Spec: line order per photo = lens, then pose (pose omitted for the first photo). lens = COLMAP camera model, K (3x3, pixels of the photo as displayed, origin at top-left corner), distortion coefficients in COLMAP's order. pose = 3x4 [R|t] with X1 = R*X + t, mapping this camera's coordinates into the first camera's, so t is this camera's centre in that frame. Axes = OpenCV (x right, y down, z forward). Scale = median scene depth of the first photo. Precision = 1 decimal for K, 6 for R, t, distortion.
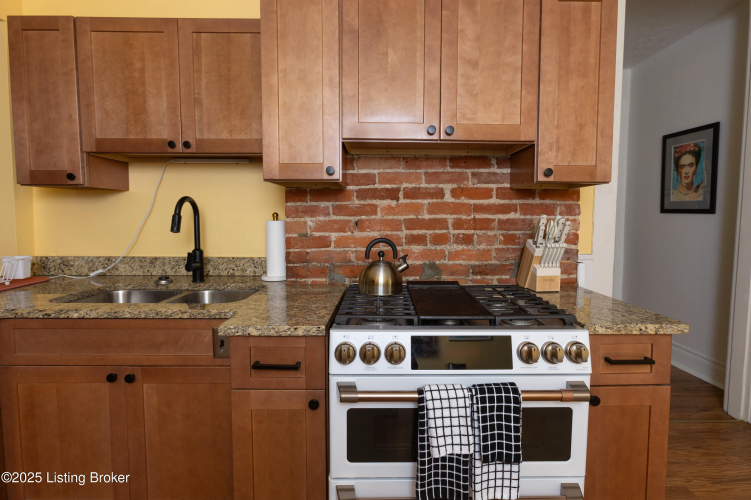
lens RADIAL K [[371.5, 0, 377.5], [0, 371.5, 238.7], [0, 0, 1]] dist [-0.014195, 0.000251]
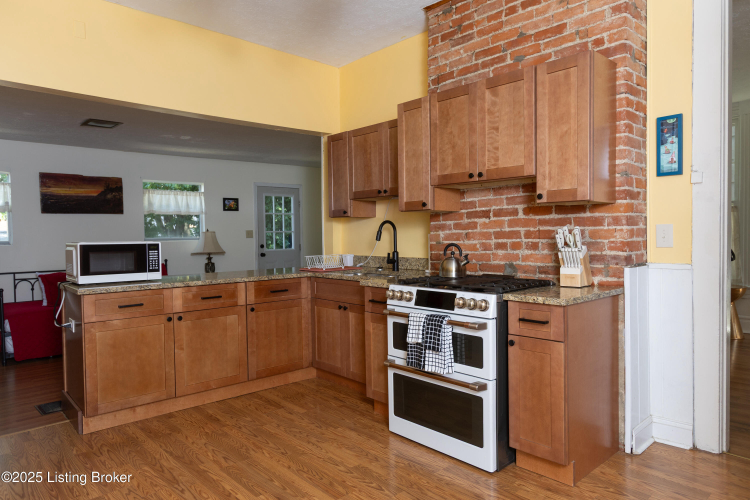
lens RADIAL K [[476.9, 0, 375.3], [0, 476.9, 248.8], [0, 0, 1]] dist [0.006354, 0.001169]
pose [[0.666386, 0.010664, -0.745531, 1.126976], [-0.030630, 0.999445, -0.013082, 0.050689], [0.744977, 0.031554, 0.666343, -0.539622]]
